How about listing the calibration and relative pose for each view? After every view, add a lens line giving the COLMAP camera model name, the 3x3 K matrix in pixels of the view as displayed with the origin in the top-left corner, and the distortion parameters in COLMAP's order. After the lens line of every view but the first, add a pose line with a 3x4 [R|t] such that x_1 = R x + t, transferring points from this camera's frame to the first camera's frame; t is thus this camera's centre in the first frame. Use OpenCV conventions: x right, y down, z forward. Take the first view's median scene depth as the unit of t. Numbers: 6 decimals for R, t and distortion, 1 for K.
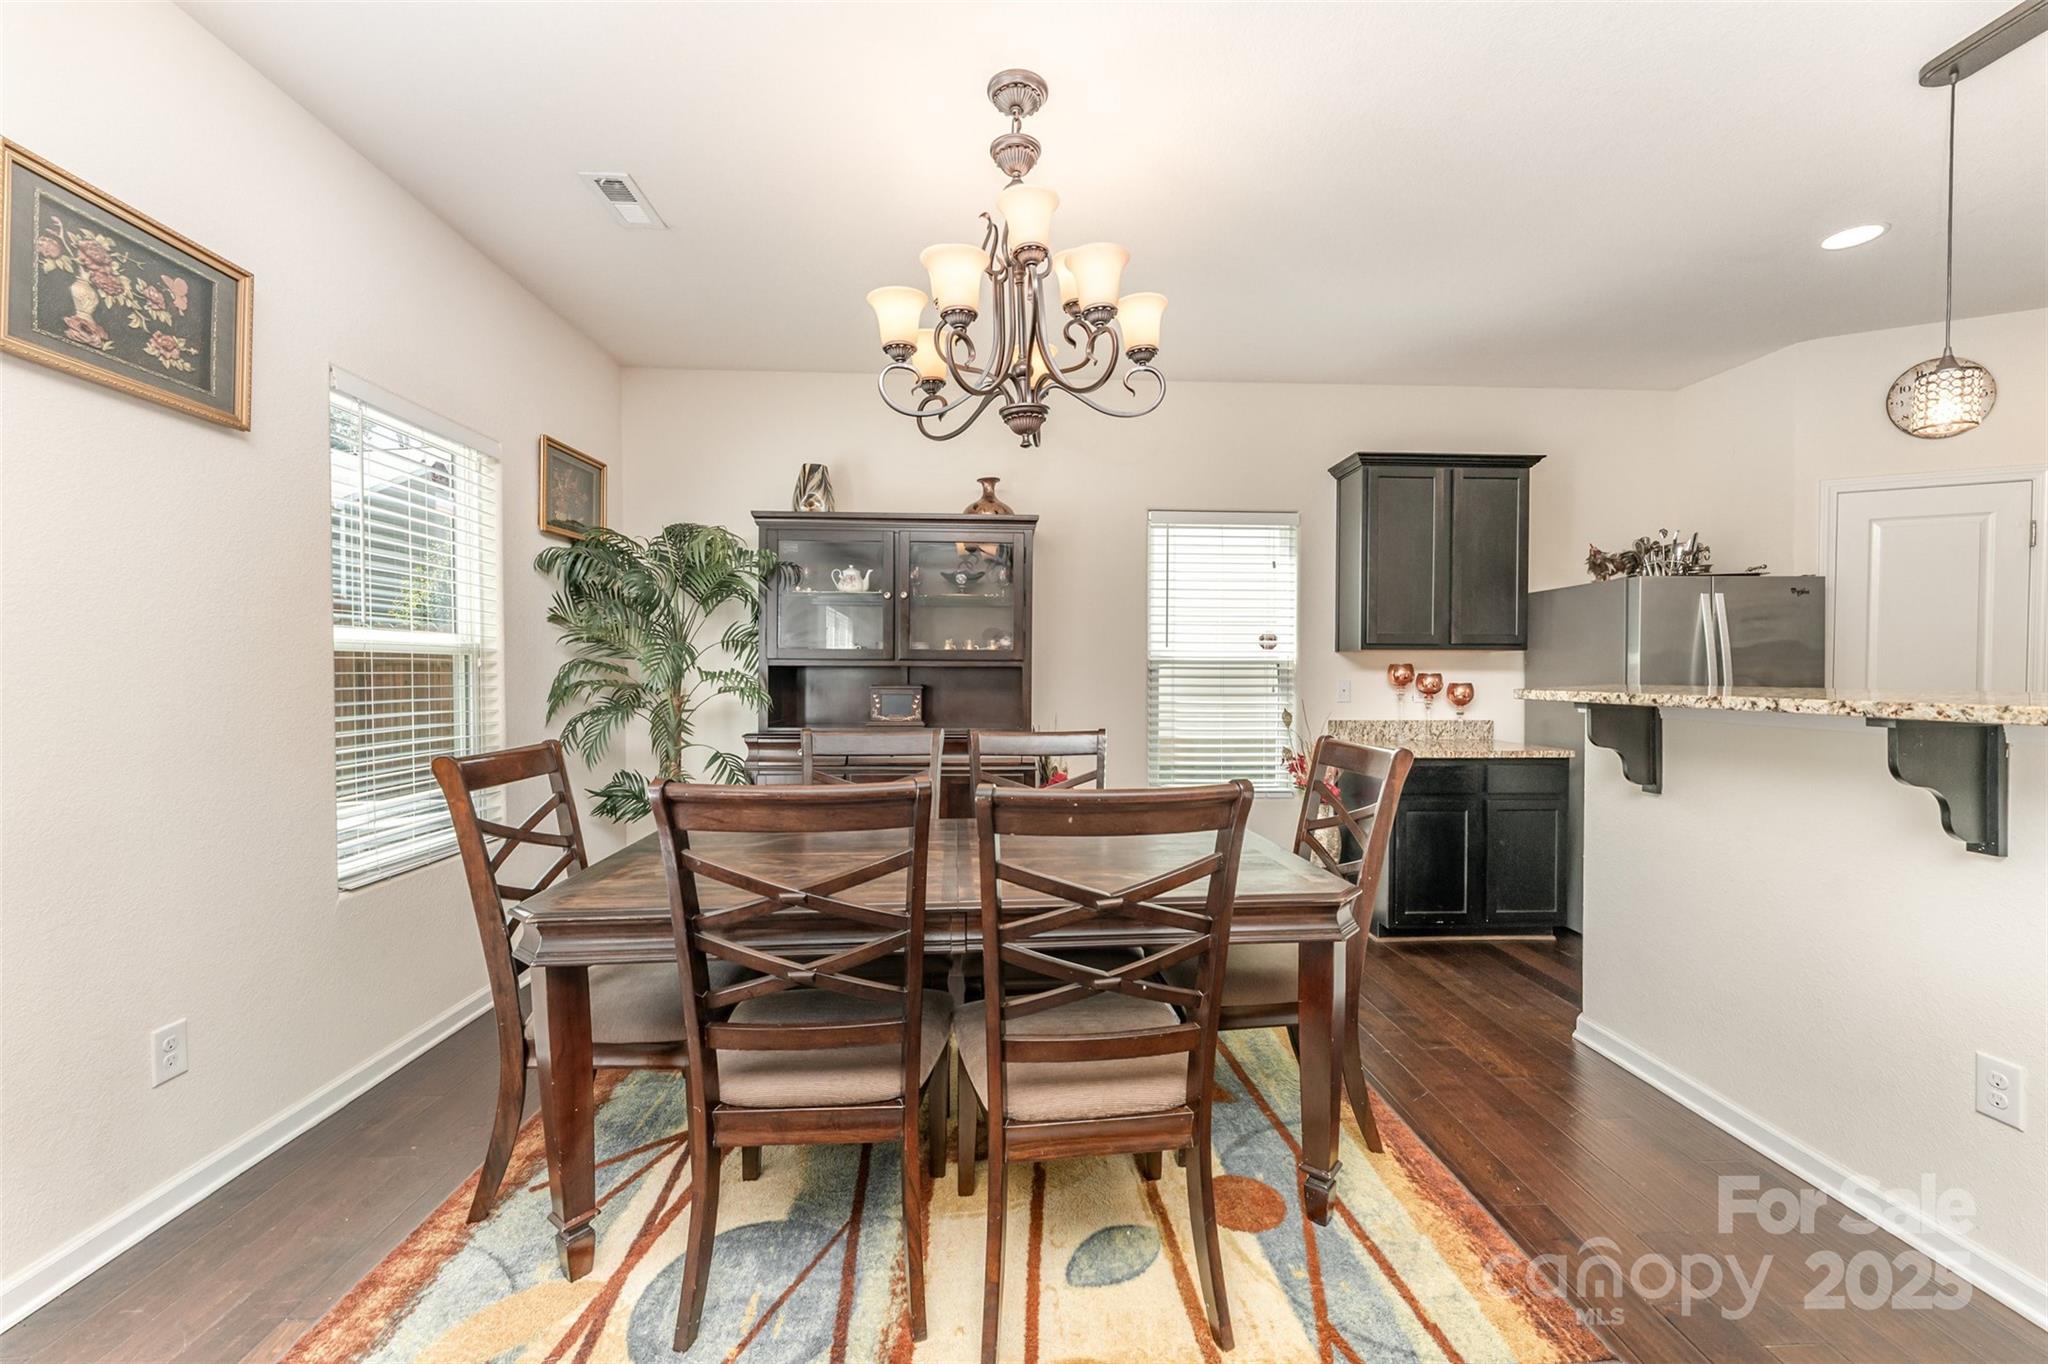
lens RADIAL K [[803.9, 0, 991.6], [0, 803.9, 682.7], [0, 0, 1]] dist [-0.016636, -0.000028]
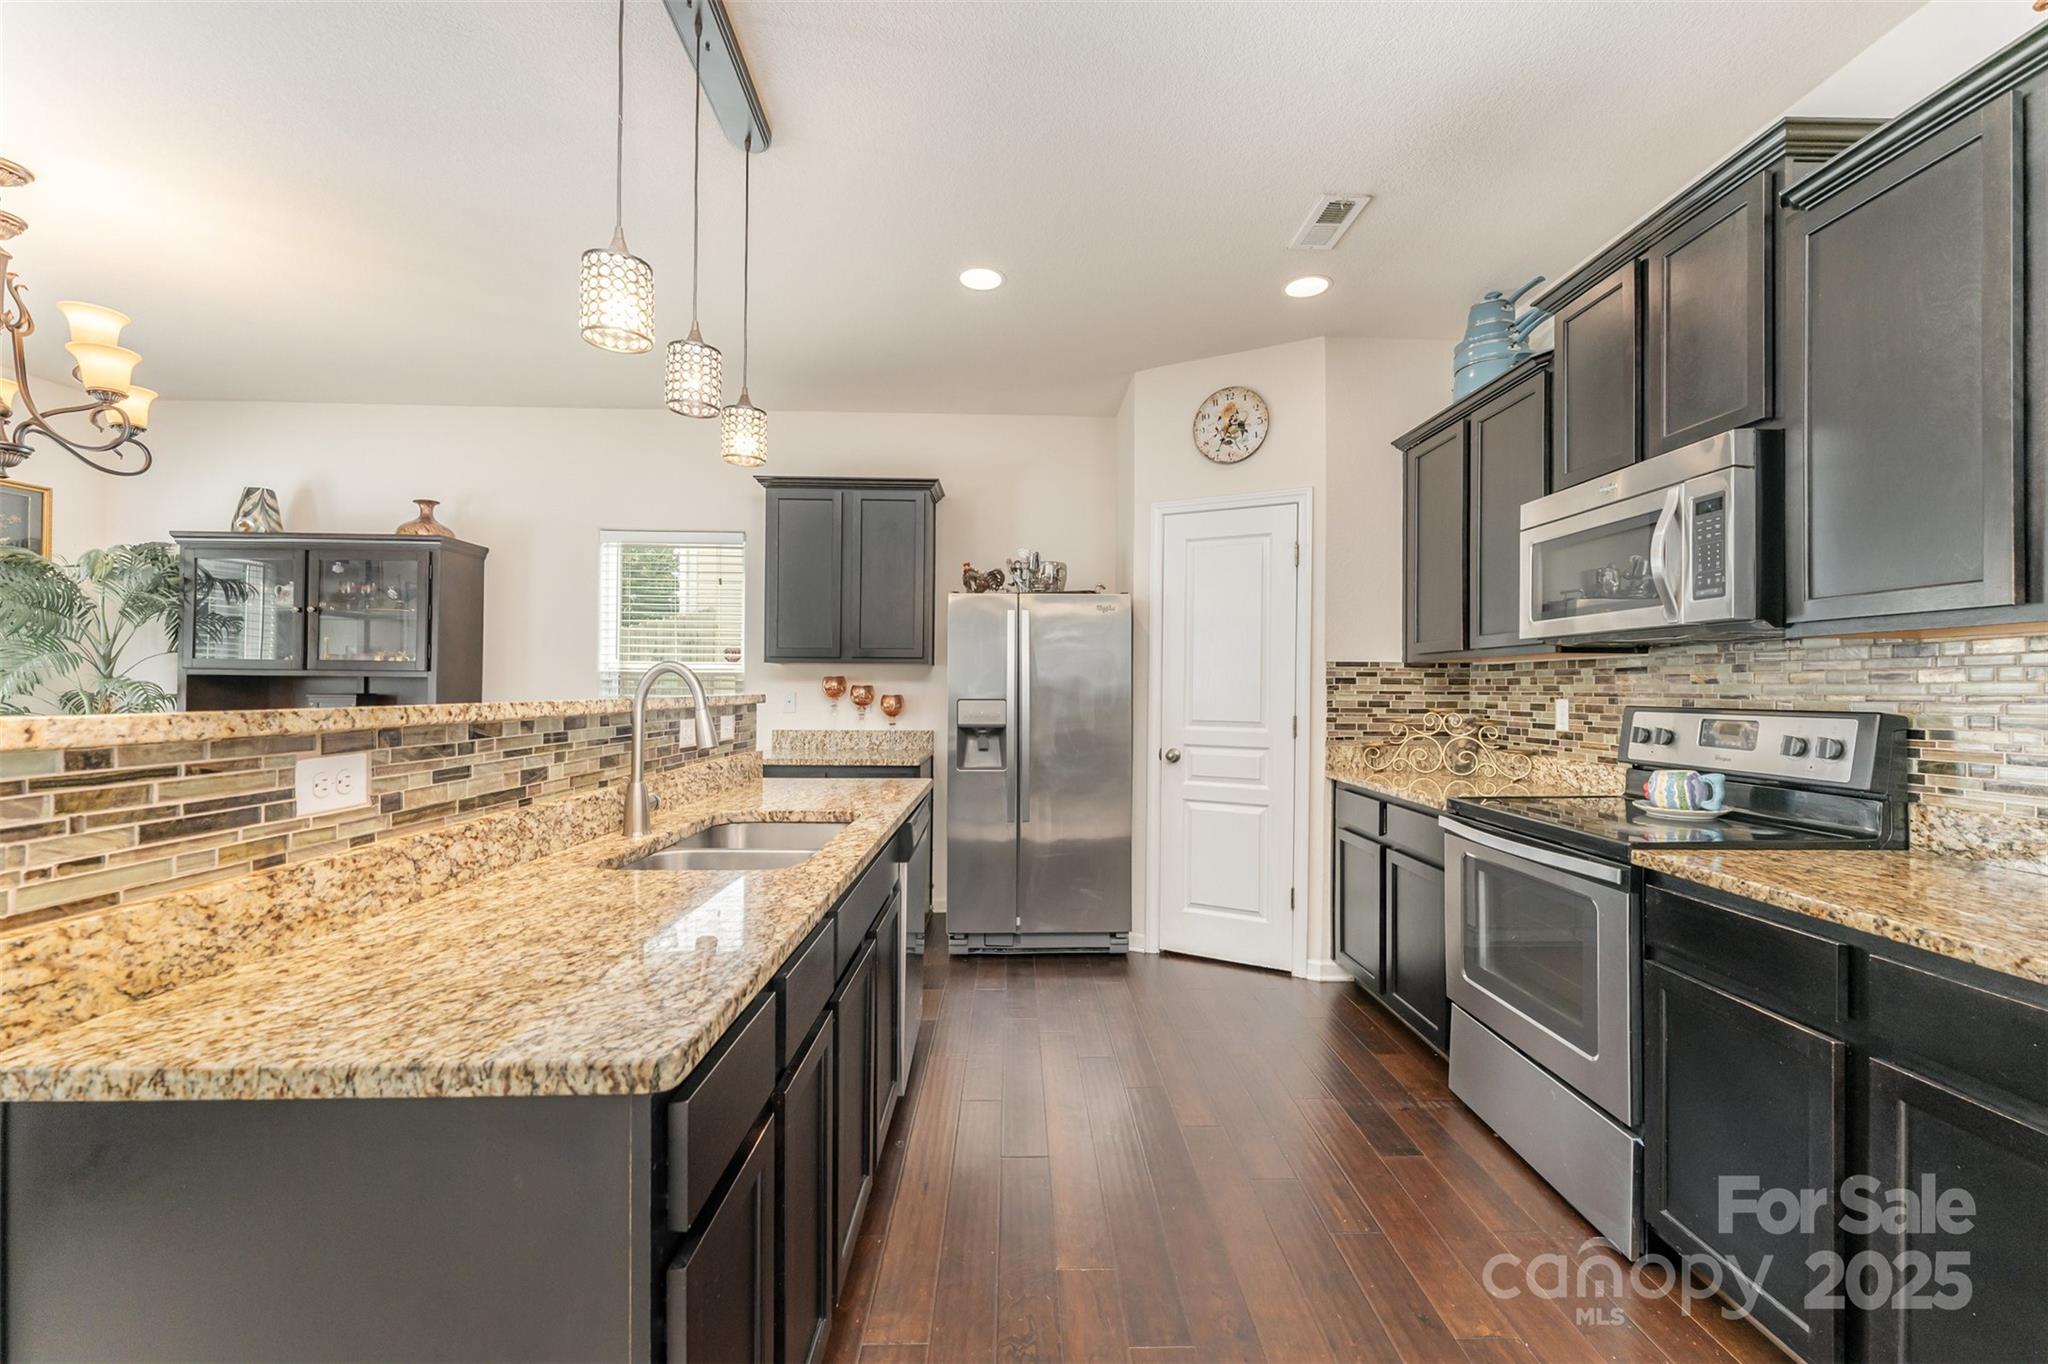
lens RADIAL K [[827.1, 0, 1029.1], [0, 827.1, 686.9], [0, 0, 1]] dist [-0.012619, -0.000321]
pose [[0.999981, 0.005896, 0.001864, 0.874246], [-0.005861, 0.999817, -0.018221, 0.009971], [-0.001971, 0.018210, 0.999832, -0.097252]]
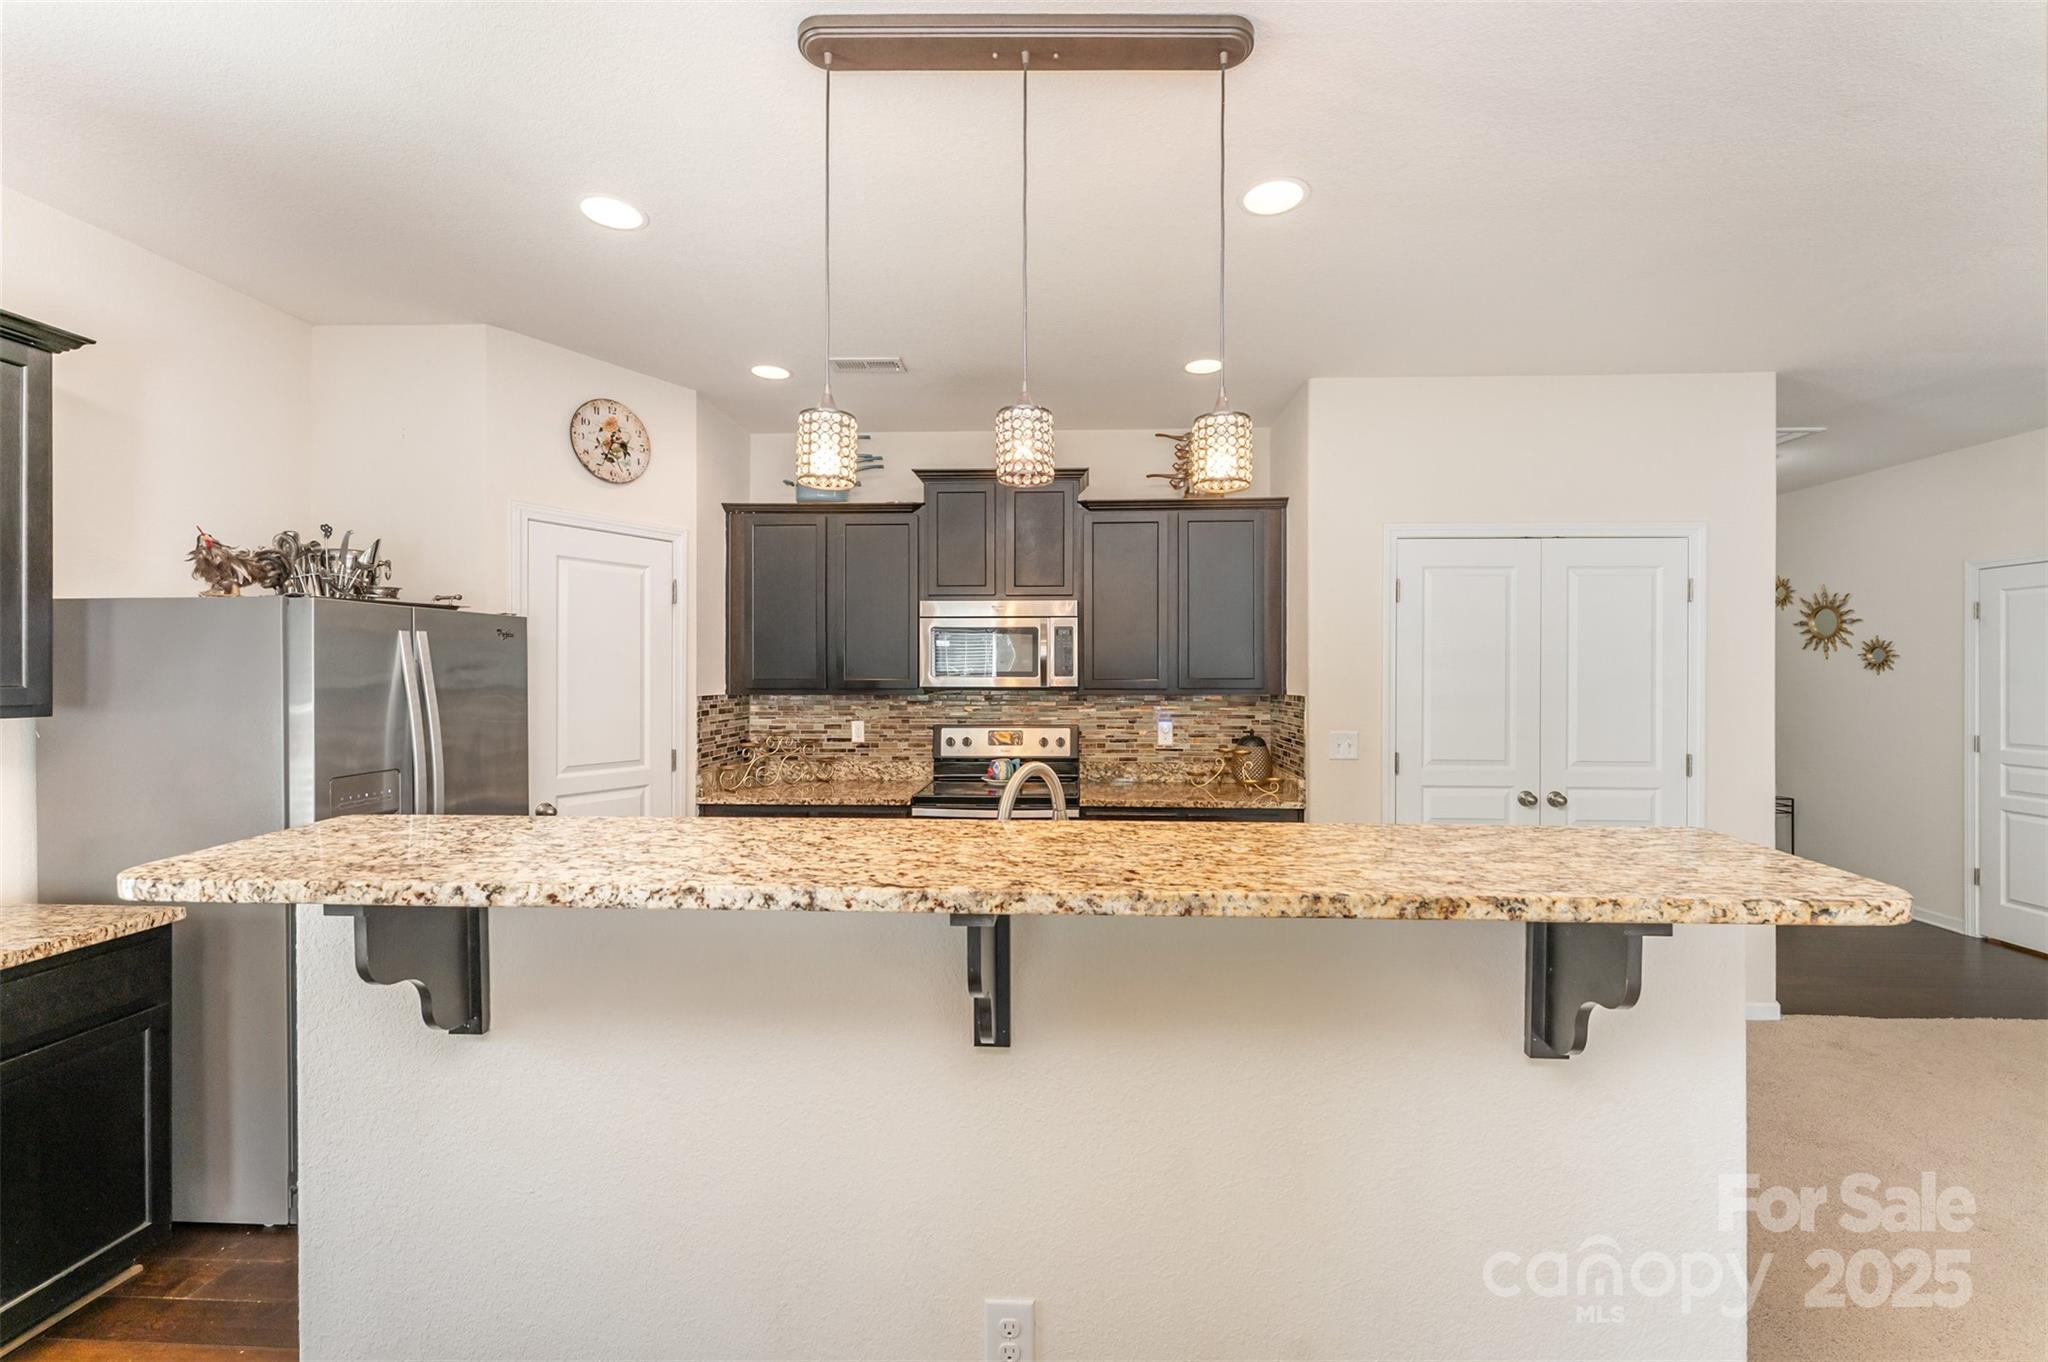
lens RADIAL K [[835.1, 0, 1060.6], [0, 835.1, 670.3], [0, 0, 1]] dist [0.009527, 0.000014]
pose [[0.046370, 0.001151, 0.998924, 0.184748], [0.016301, 0.999865, -0.001909, -0.063652], [-0.998791, 0.016372, 0.046345, 0.371584]]
